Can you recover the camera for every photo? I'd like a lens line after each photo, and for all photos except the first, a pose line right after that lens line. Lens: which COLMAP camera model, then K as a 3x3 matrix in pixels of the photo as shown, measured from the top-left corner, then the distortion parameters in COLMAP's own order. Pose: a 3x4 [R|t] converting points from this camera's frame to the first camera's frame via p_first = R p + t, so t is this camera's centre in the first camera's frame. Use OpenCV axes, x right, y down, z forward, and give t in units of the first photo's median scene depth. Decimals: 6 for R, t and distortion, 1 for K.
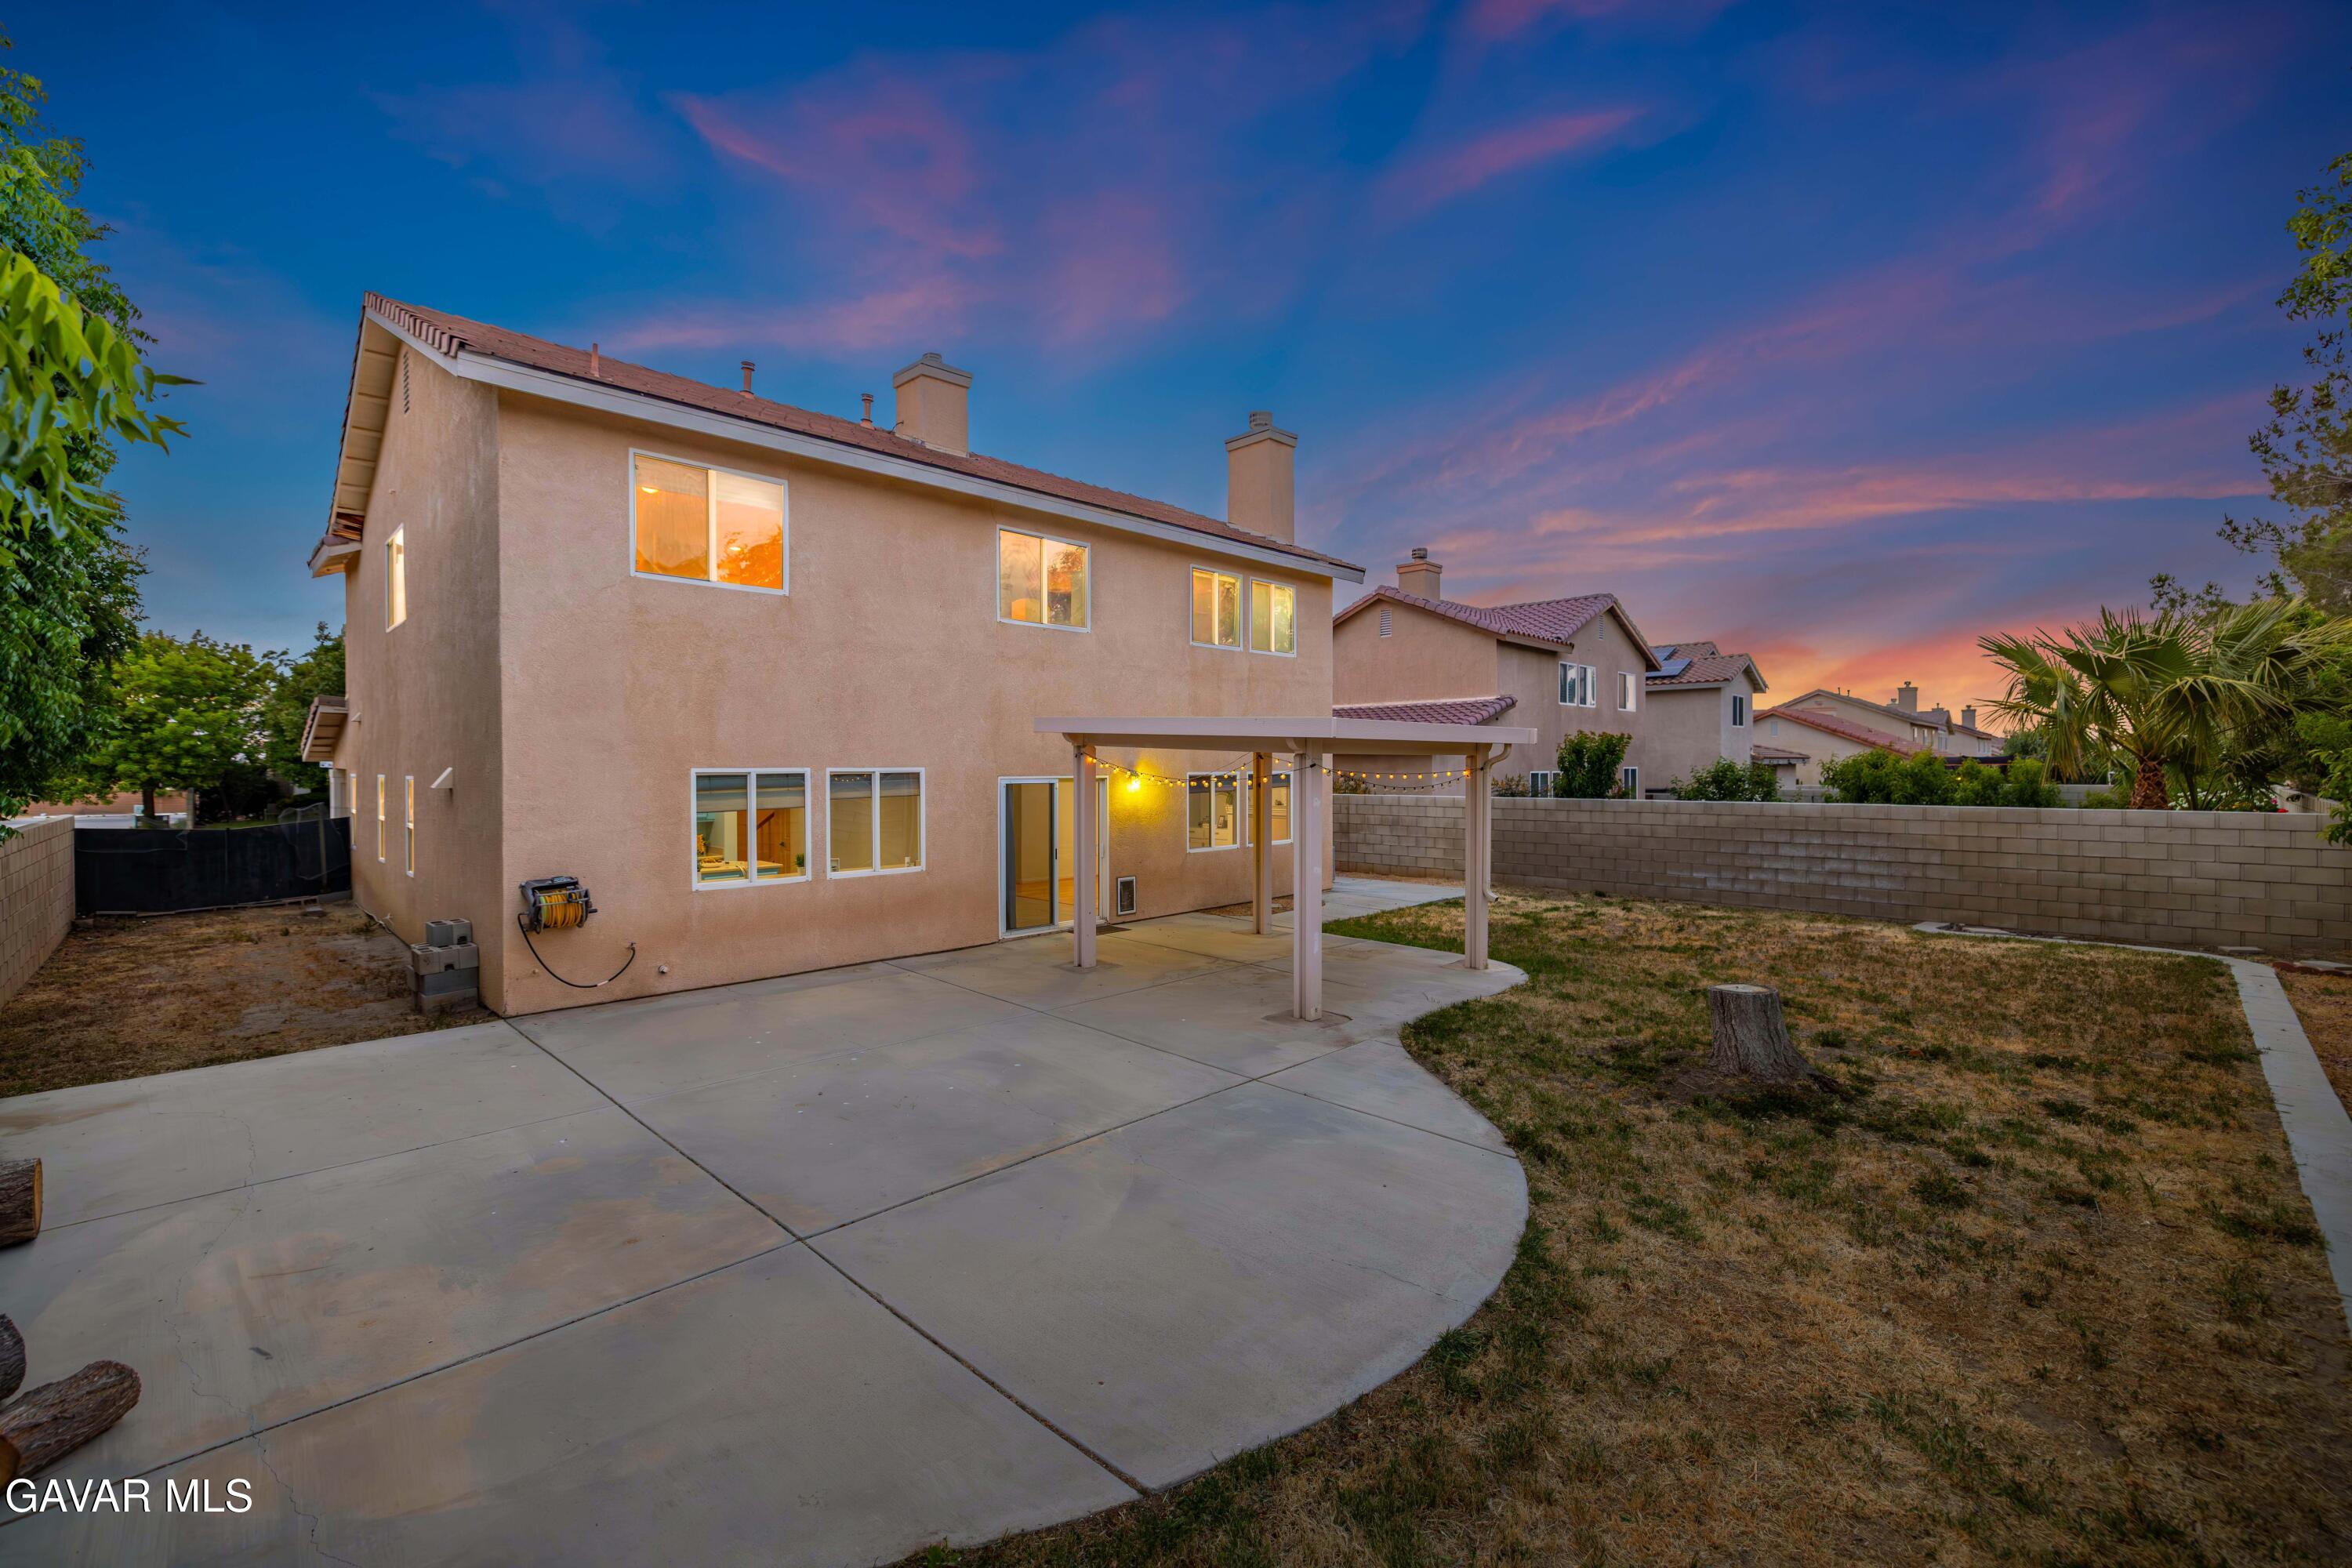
lens RADIAL K [[1003.6, 0, 1166.3], [0, 1003.6, 775.3], [0, 0, 1]] dist [-0.000325, -0.000043]
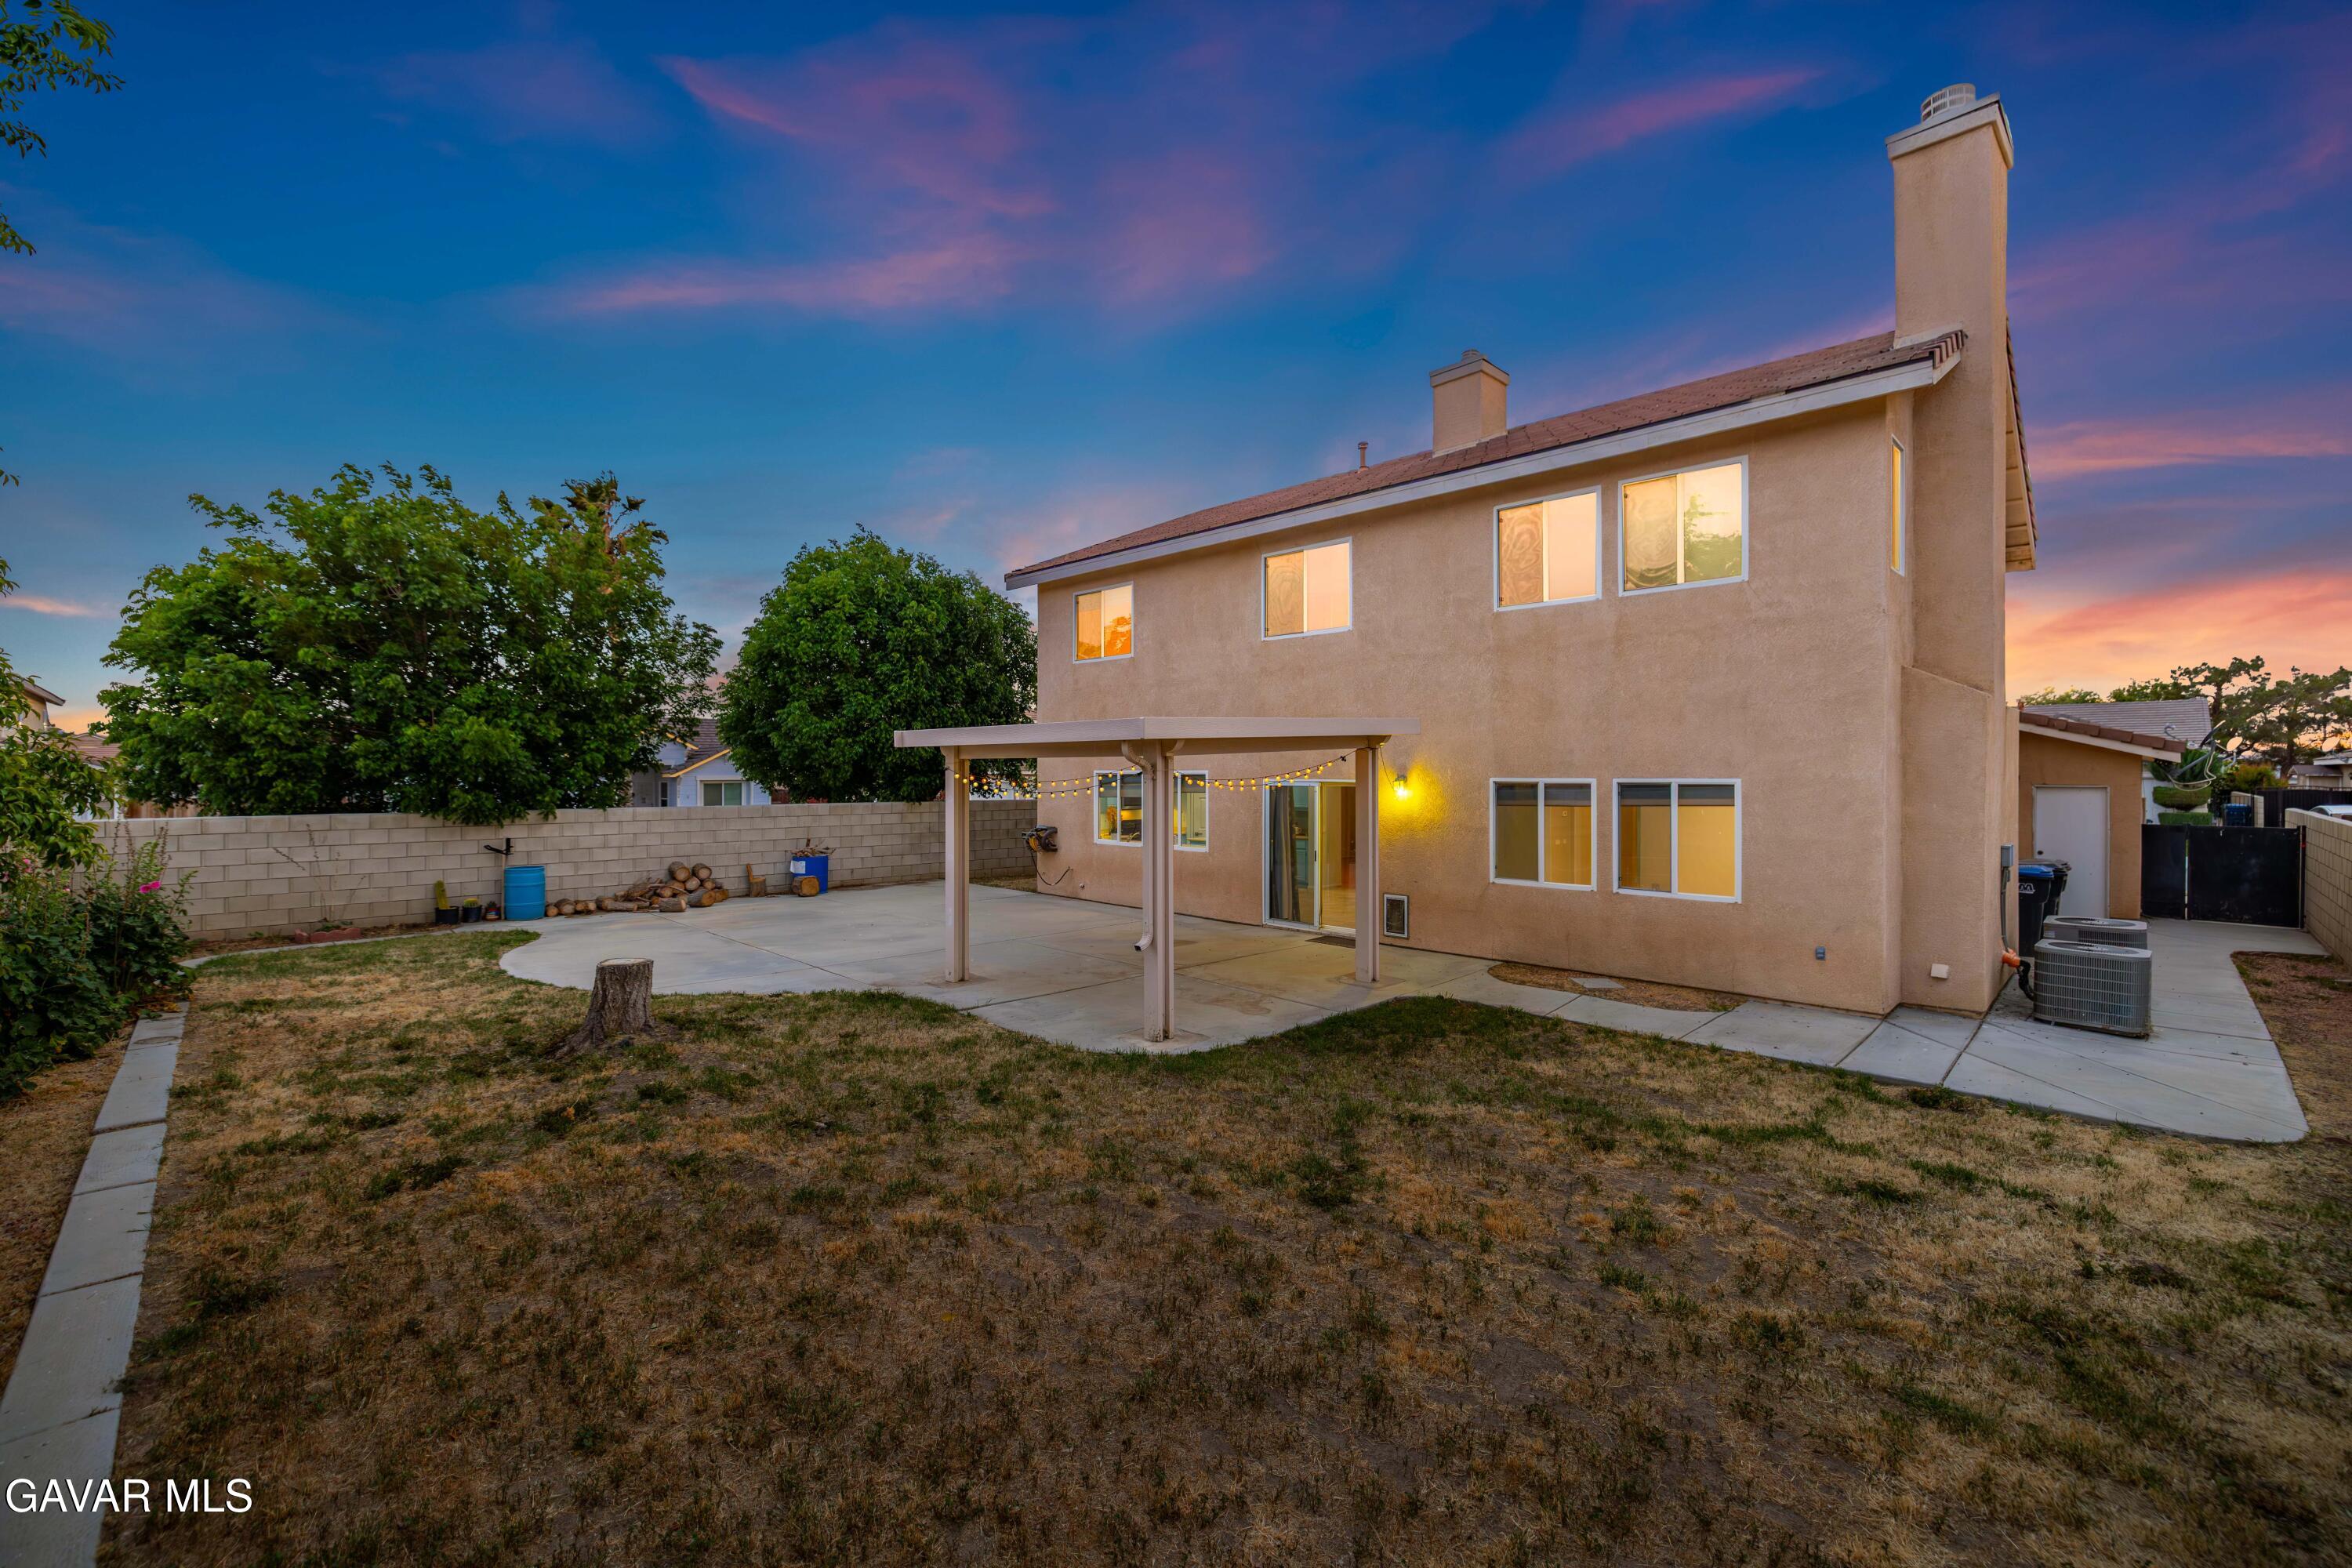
lens RADIAL K [[1003.6, 0, 1166.3], [0, 1003.6, 775.3], [0, 0, 1]] dist [-0.000325, -0.000043]
pose [[-0.011853, 0.001903, -0.999928, 0.911295], [-0.014015, 0.999900, 0.002069, -0.003594], [0.999832, 0.014038, -0.011825, 0.866704]]
